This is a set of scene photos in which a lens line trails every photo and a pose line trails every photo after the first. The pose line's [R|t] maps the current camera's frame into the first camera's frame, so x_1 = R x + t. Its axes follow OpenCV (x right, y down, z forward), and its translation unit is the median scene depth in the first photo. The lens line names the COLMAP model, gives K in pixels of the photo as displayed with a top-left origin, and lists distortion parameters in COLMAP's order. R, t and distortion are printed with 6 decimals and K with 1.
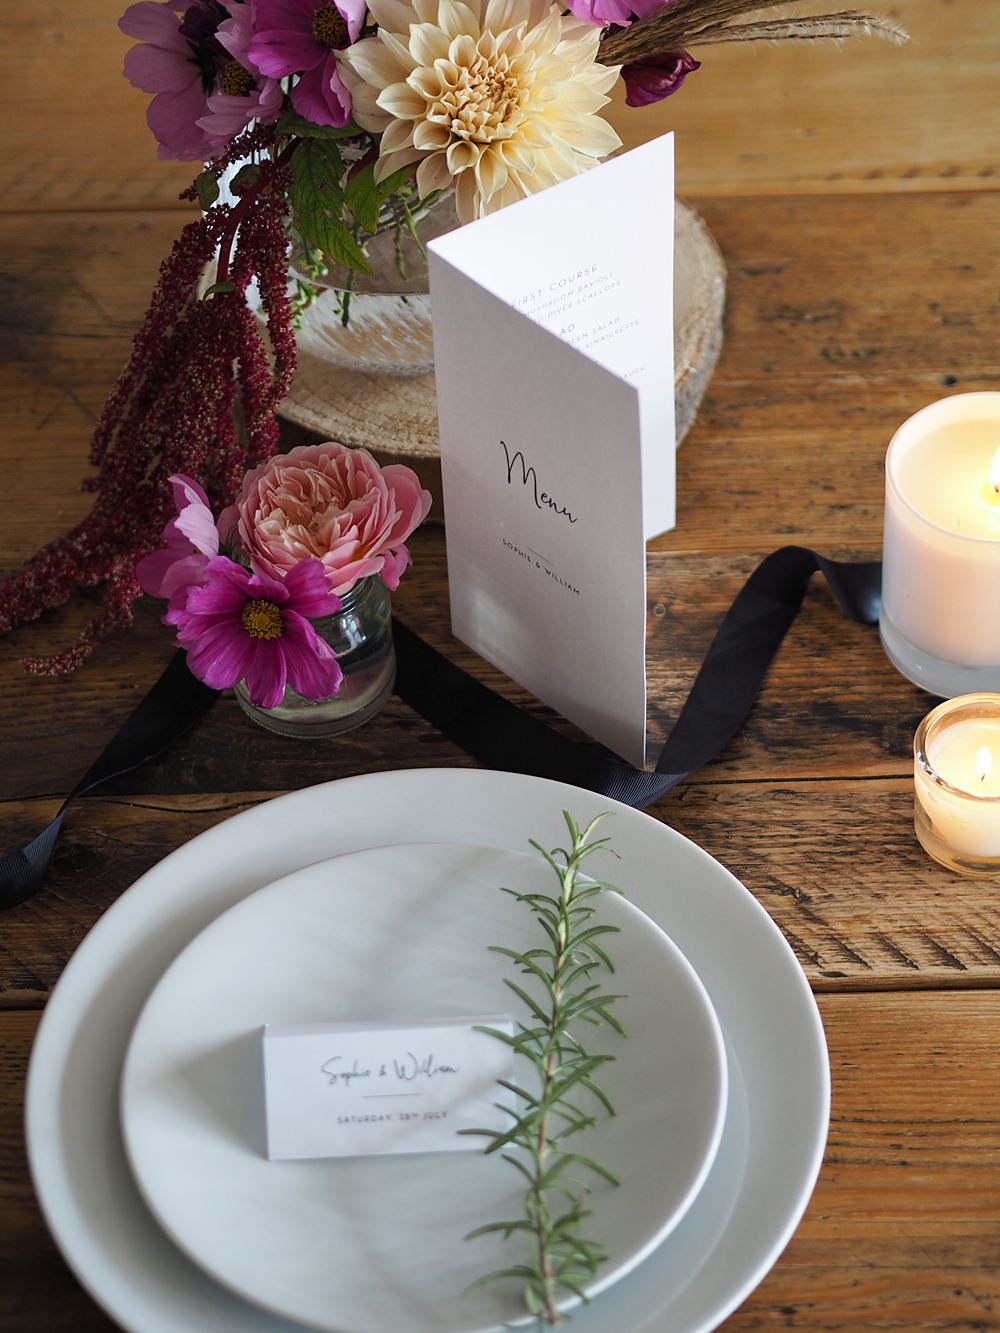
lens RADIAL K [[3748.1, 0, 494.0], [0, 3748.1, 668.8], [0, 0, 1]] dist [0.285227, 0.392593]
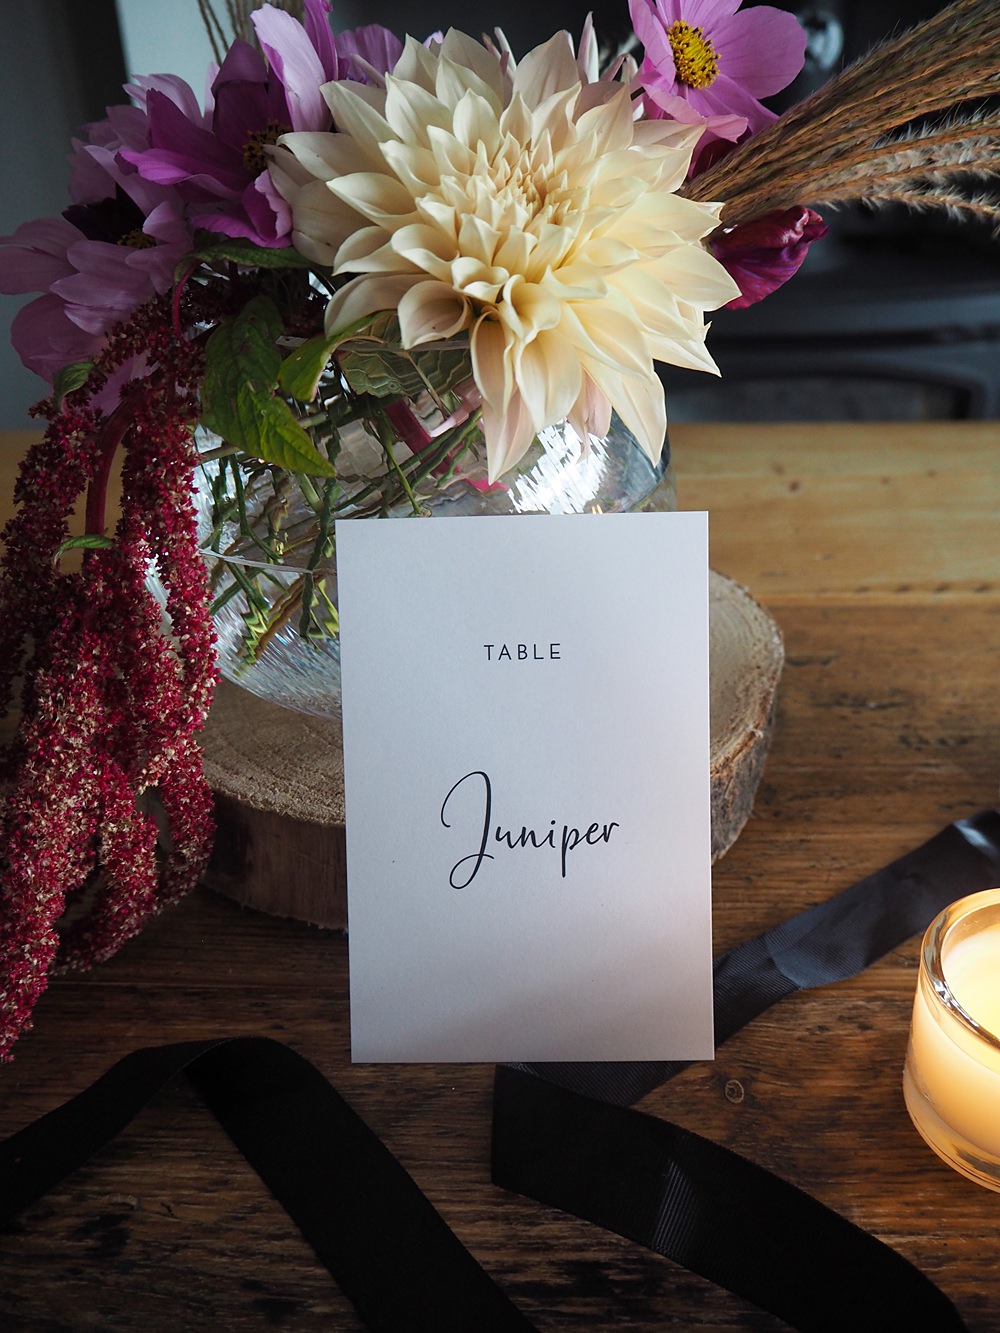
lens RADIAL K [[1216.0, 0, 499.1], [0, 1216.0, 665.1], [0, 0, 1]] dist [-0.020895, -0.005681]
pose [[0.998665, 0.021715, -0.046877, 0.014308], [-0.033499, 0.962951, -0.267586, -0.030040], [0.039329, 0.268799, 0.962393, 0.838291]]
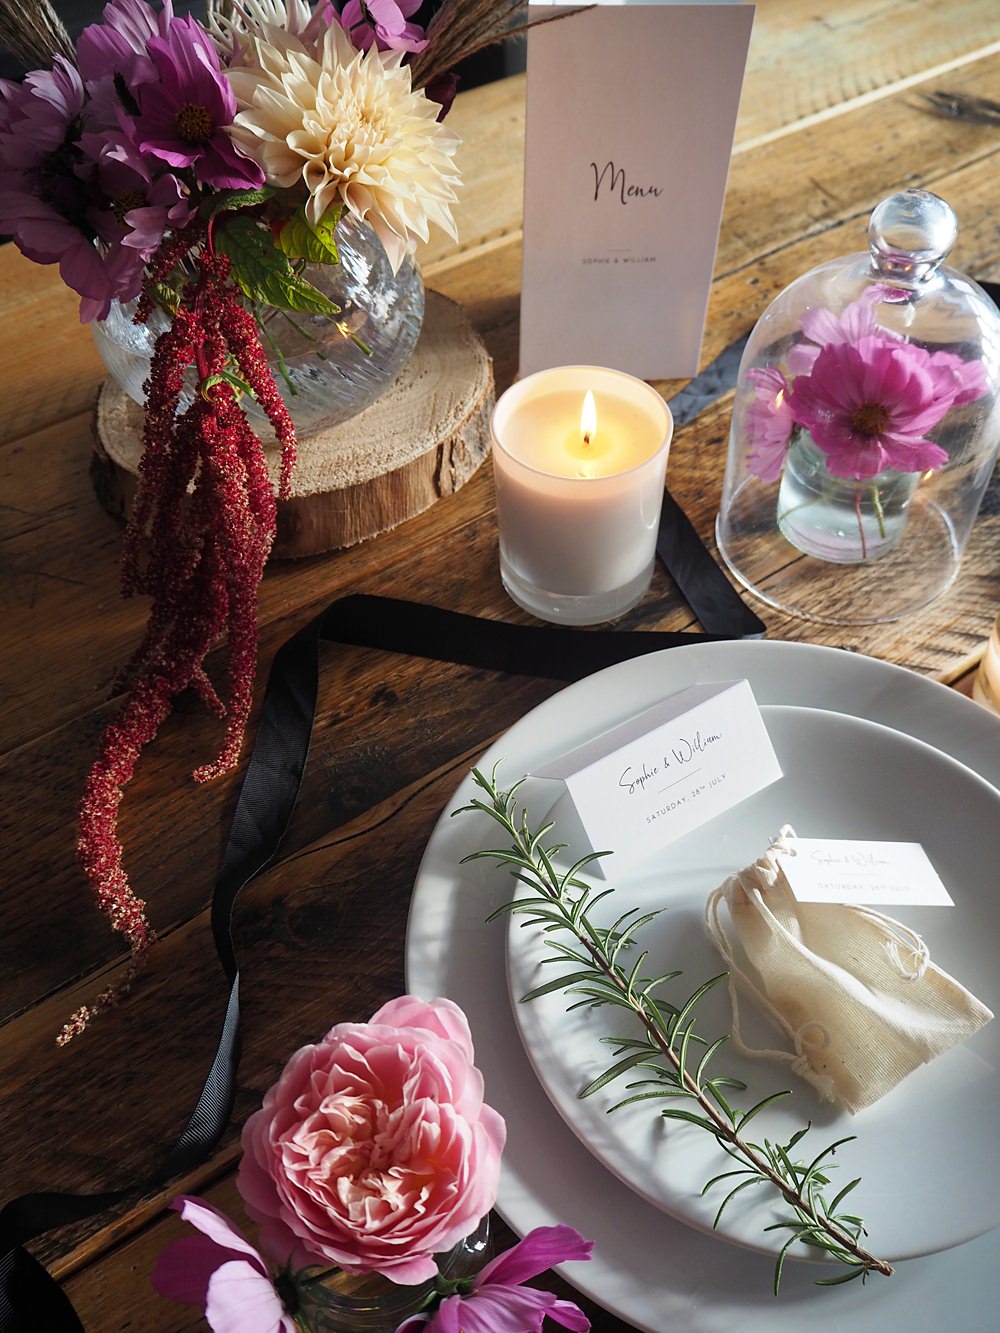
lens RADIAL K [[1123.7, 0, 507.4], [0, 1123.7, 667.0], [0, 0, 1]] dist [-0.046095, -0.001482]
pose [[0.823006, -0.437225, 0.362622, -0.149538], [0.428937, 0.896871, 0.107870, -0.023183], [-0.372388, 0.066764, 0.925672, 0.690009]]
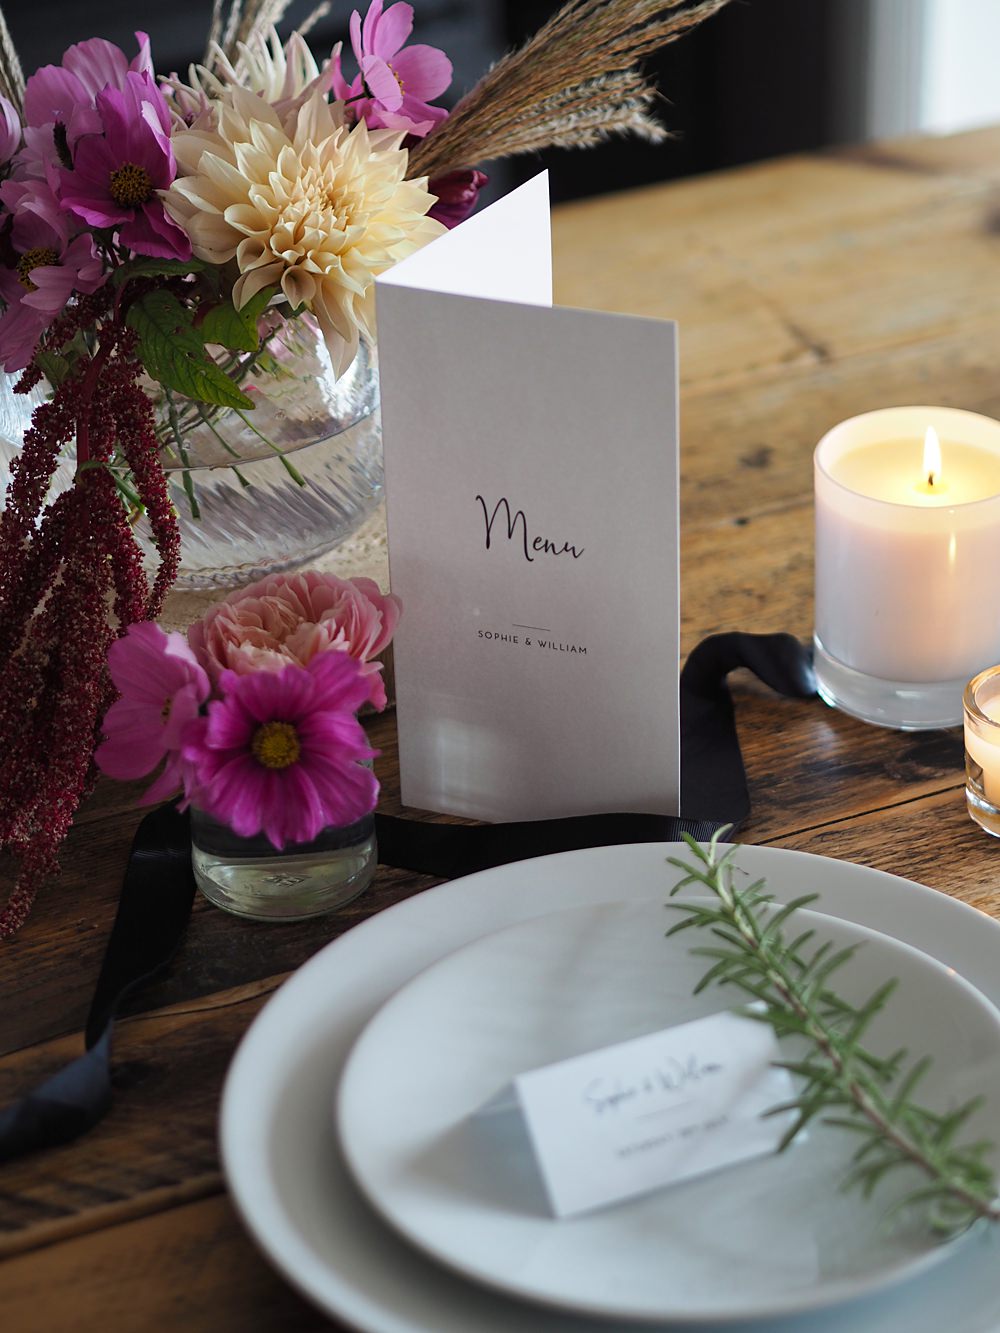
lens RADIAL K [[3748.1, 0, 494.0], [0, 3748.1, 668.8], [0, 0, 1]] dist [0.285227, 0.392593]
pose [[0.913812, -0.200792, 0.353031, -0.321568], [0.303539, 0.915174, -0.265182, 0.219458], [-0.269838, 0.349485, 0.897245, 0.180398]]
